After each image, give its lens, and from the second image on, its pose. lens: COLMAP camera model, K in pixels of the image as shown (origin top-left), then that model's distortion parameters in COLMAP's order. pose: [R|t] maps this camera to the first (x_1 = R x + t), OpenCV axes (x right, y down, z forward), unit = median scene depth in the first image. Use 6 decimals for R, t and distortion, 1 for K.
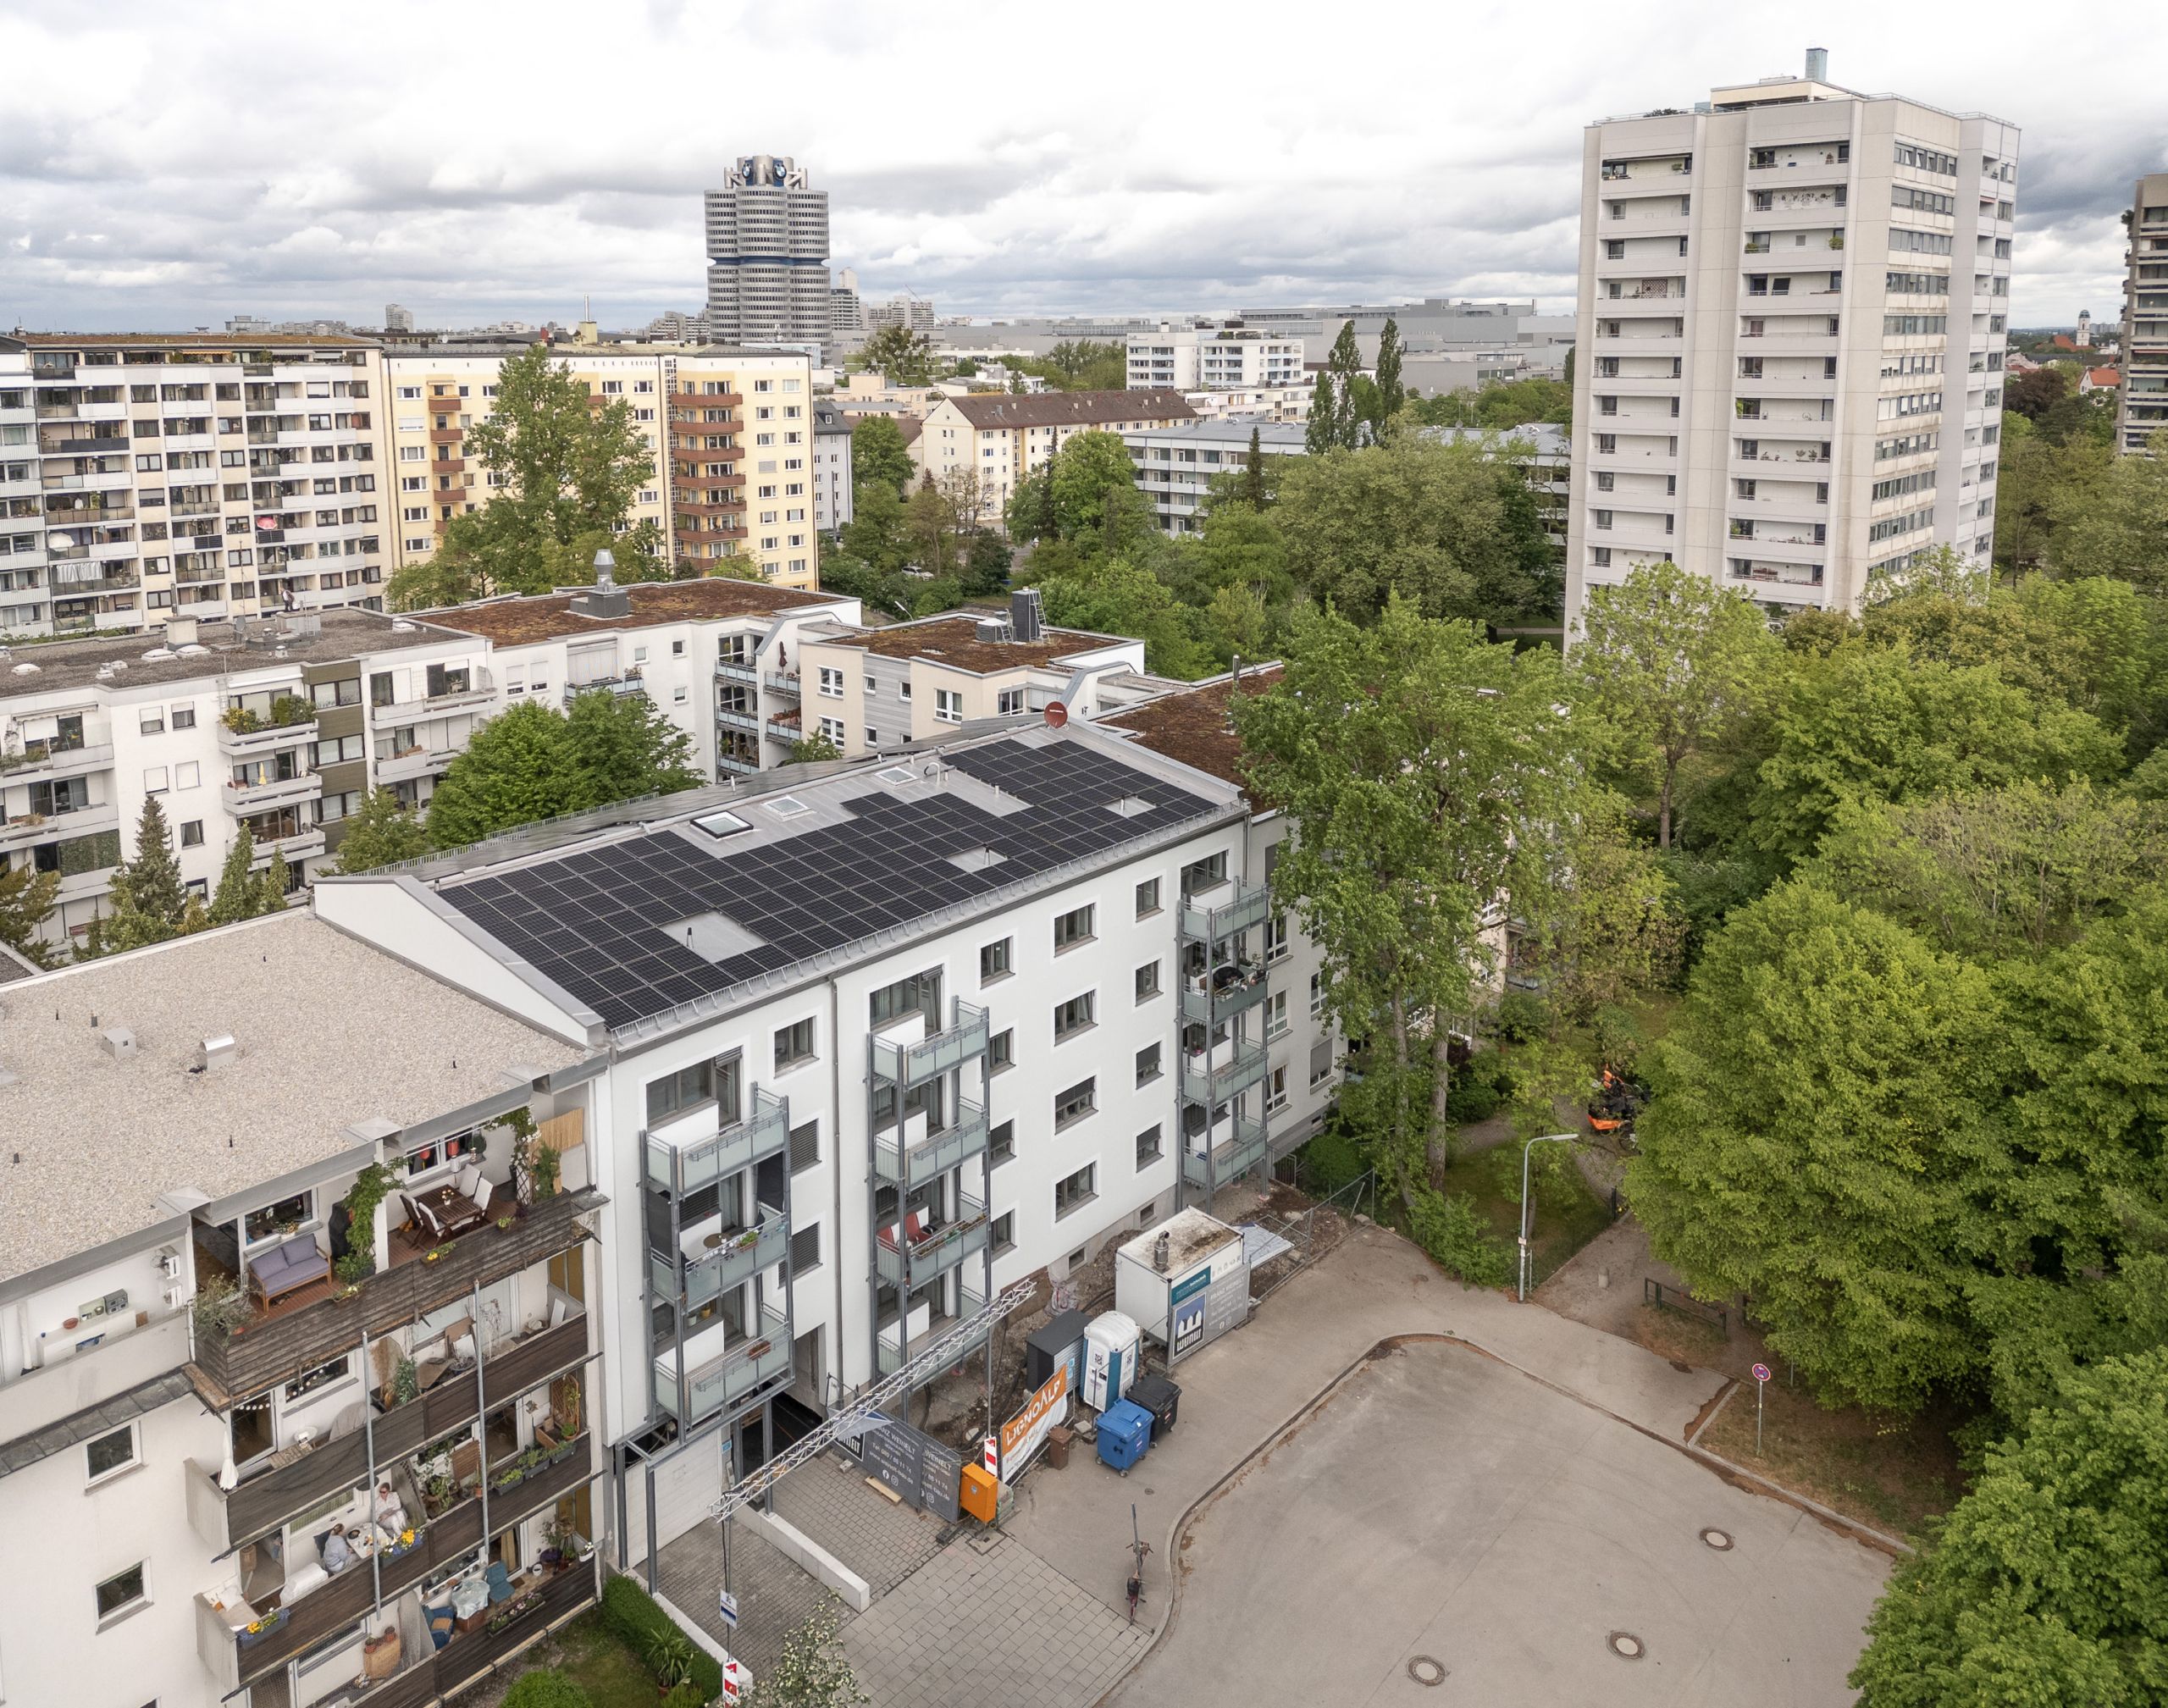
lens RADIAL K [[1569.8, 0, 1101.8], [0, 1569.8, 633.5], [0, 0, 1]] dist [0.060277, -0.042613]
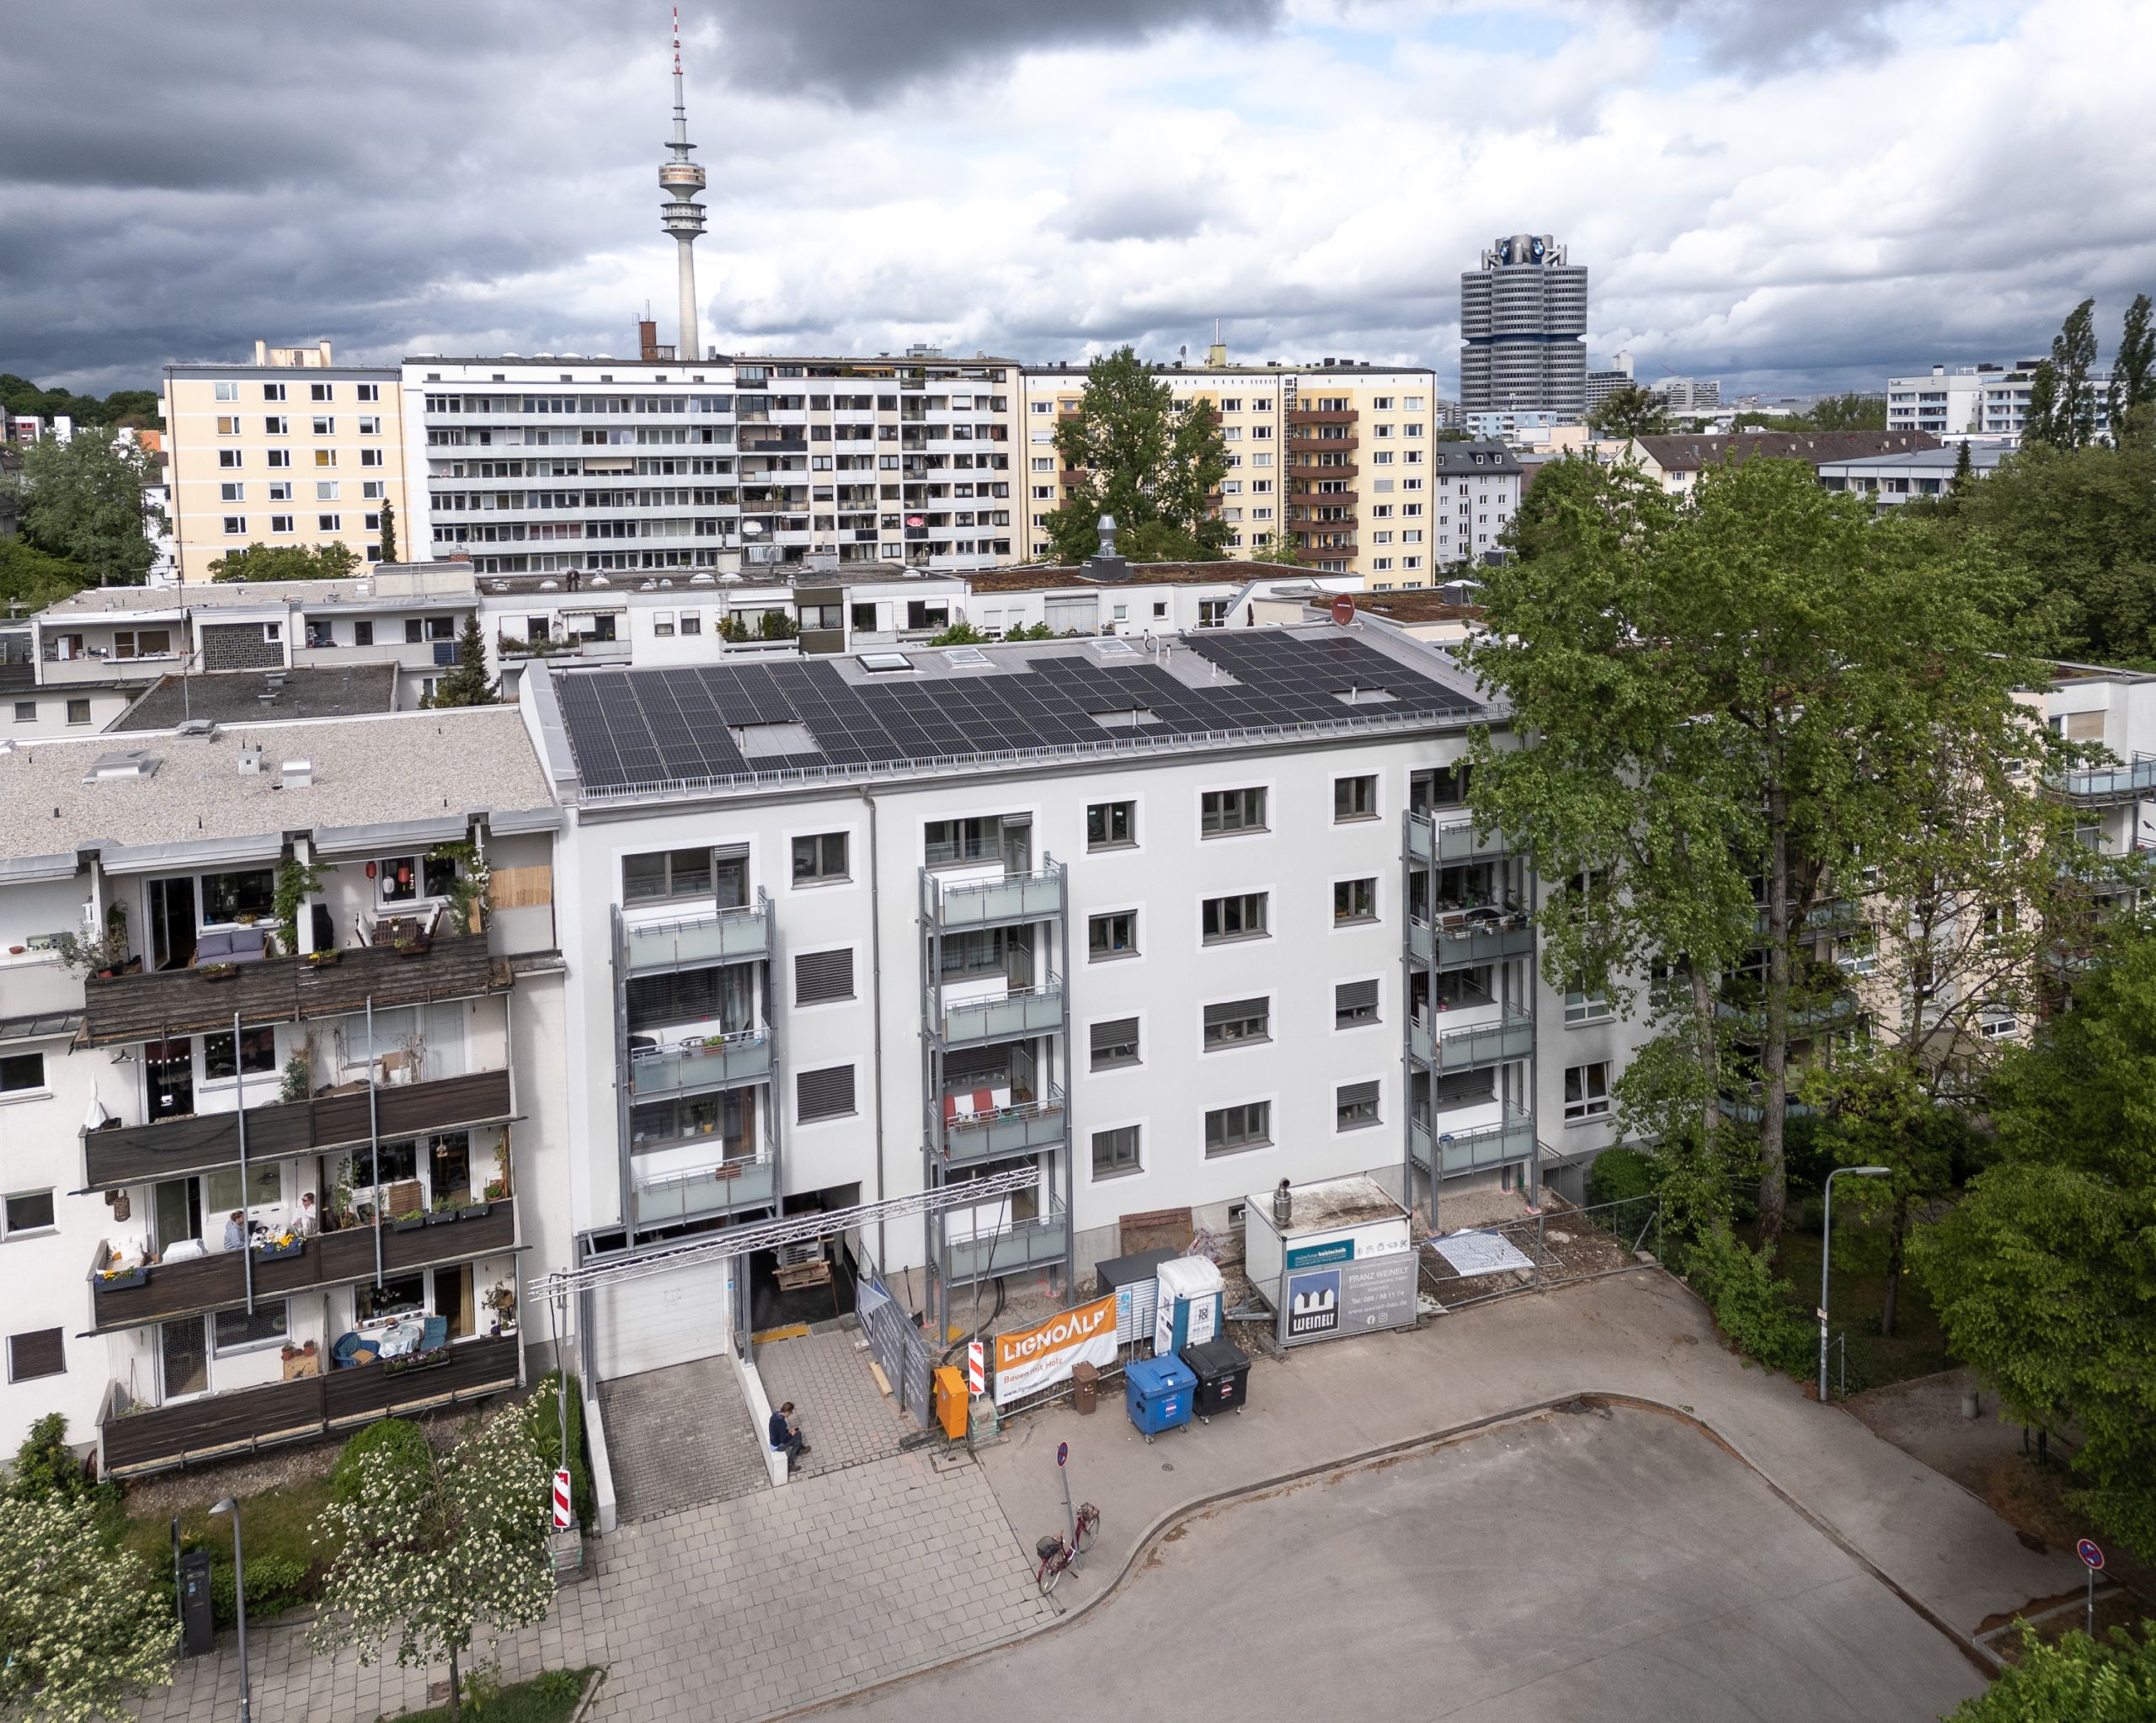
lens RADIAL K [[1561.1, 0, 1113.9], [0, 1561.1, 659.0], [0, 0, 1]] dist [0.060277, -0.042613]
pose [[0.896181, 0.046947, -0.441197, 0.158681], [-0.062238, 0.997856, -0.020242, 0.069751], [0.439301, 0.045600, 0.897182, 0.117700]]
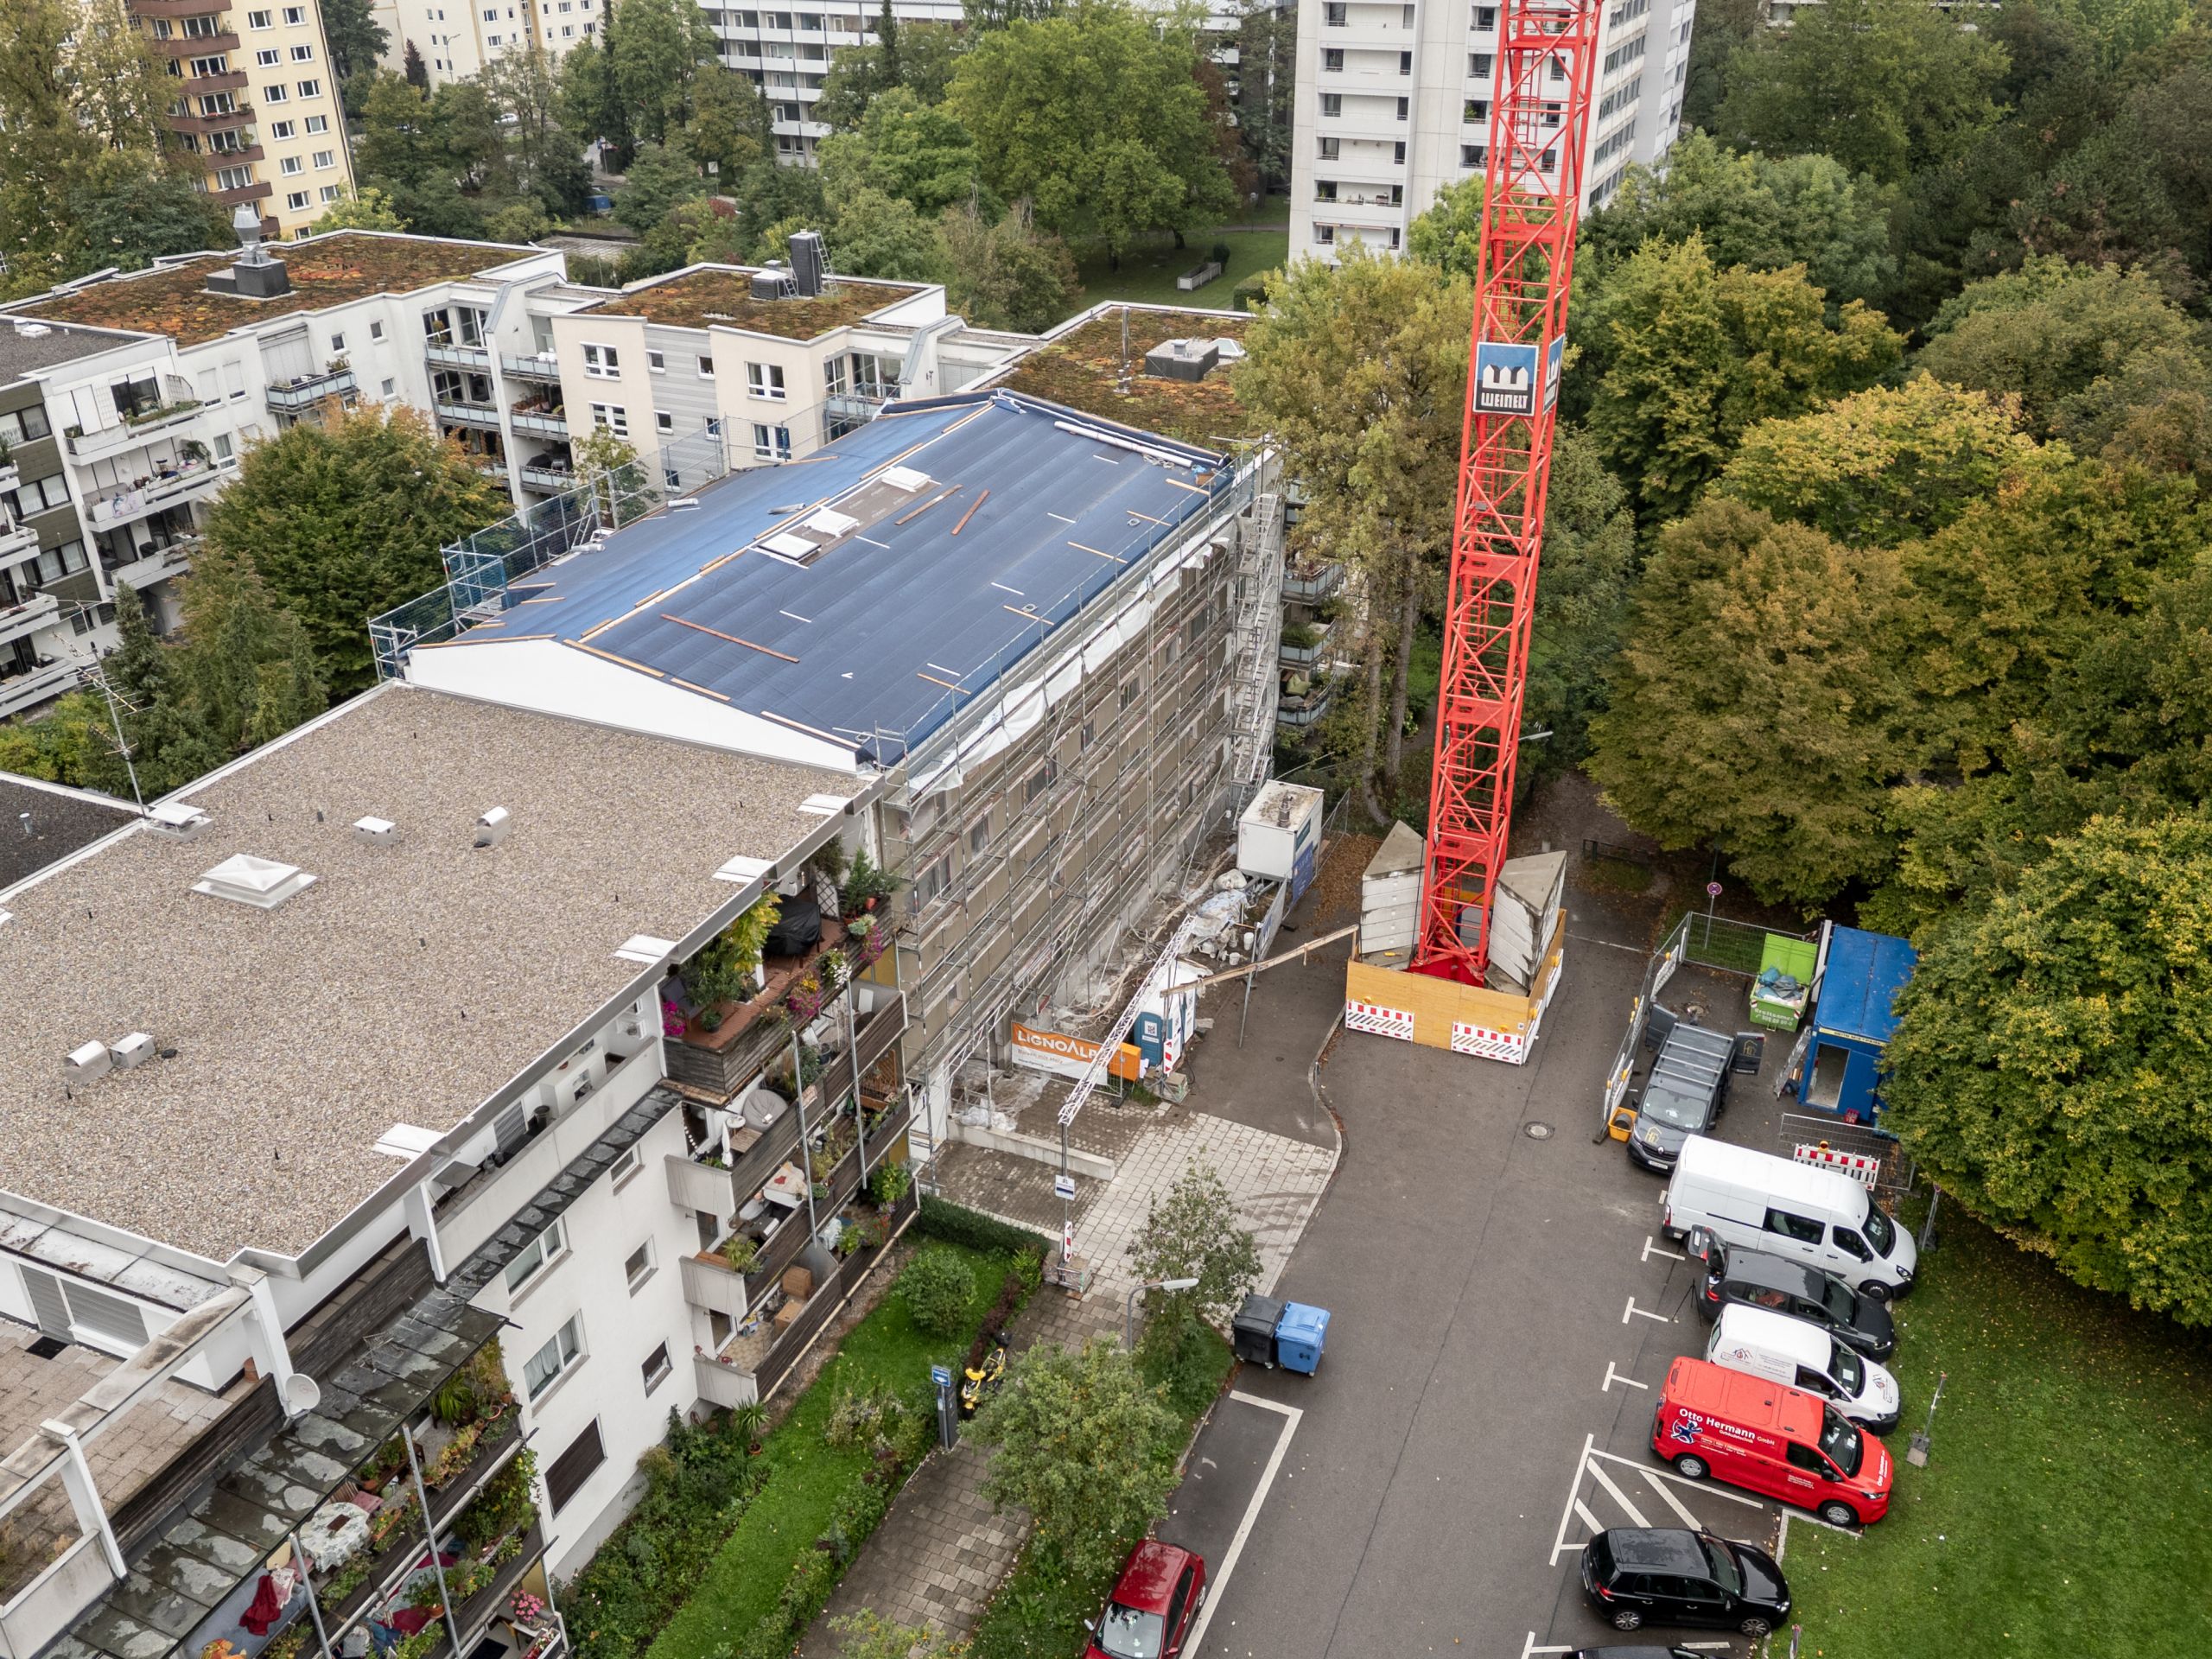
lens RADIAL K [[1748.8, 0, 1137.0], [0, 1748.8, 869.1], [0, 0, 1]] dist [0.031218, -0.022370]
pose [[0.956149, -0.151980, 0.250361, -0.180779], [0.056624, 0.934622, 0.351105, -0.032250], [-0.287354, -0.321532, 0.902244, -0.054176]]
